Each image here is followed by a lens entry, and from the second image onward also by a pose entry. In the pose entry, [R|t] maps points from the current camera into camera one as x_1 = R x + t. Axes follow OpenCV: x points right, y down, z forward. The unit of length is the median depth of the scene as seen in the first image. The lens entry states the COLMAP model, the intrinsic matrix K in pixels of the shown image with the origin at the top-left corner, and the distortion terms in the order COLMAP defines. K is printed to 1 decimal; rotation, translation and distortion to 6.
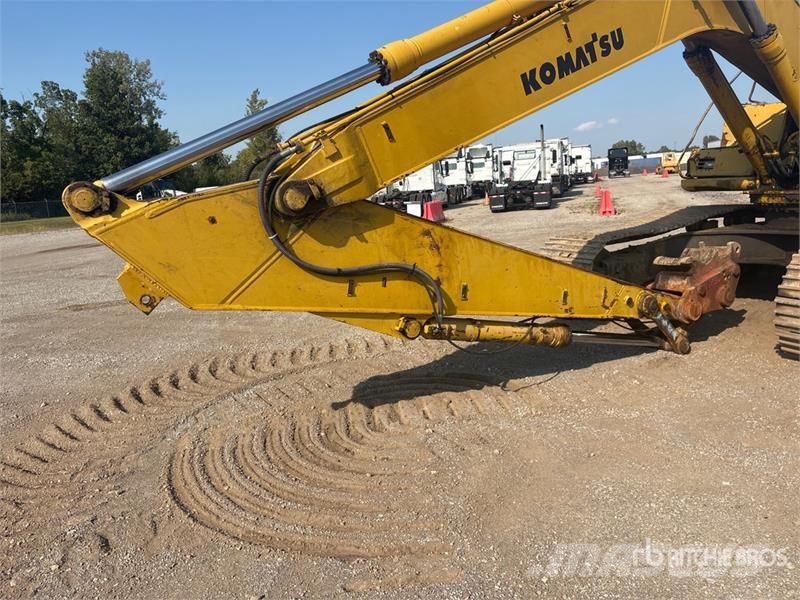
lens RADIAL K [[599.1, 0, 400.4], [0, 599.1, 302.2], [0, 0, 1]] dist [0.035596, -0.032656]
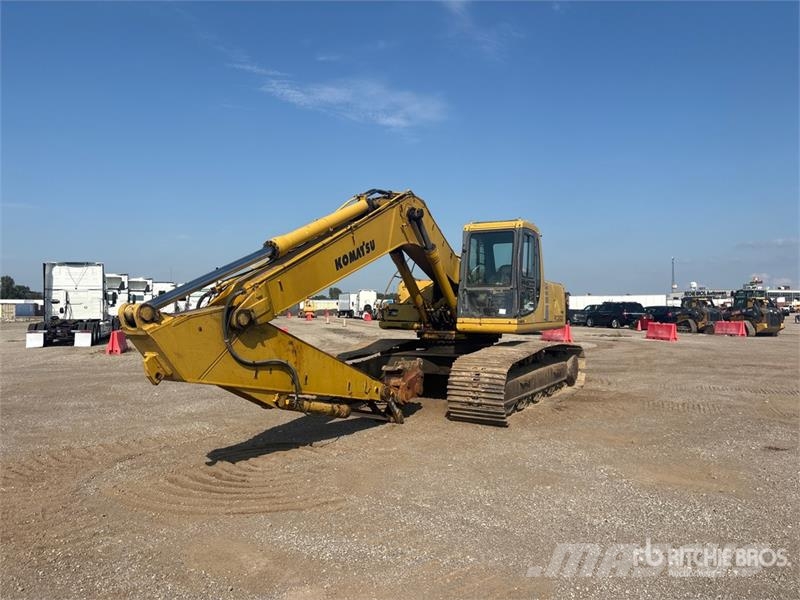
lens RADIAL K [[599.1, 0, 401.3], [0, 599.1, 301.5], [0, 0, 1]] dist [0.035596, -0.032656]
pose [[0.838206, 0.070526, 0.540775, -0.501125], [0.053828, 0.976062, -0.210728, 0.116657], [-0.542692, 0.205742, 0.814344, -0.469312]]
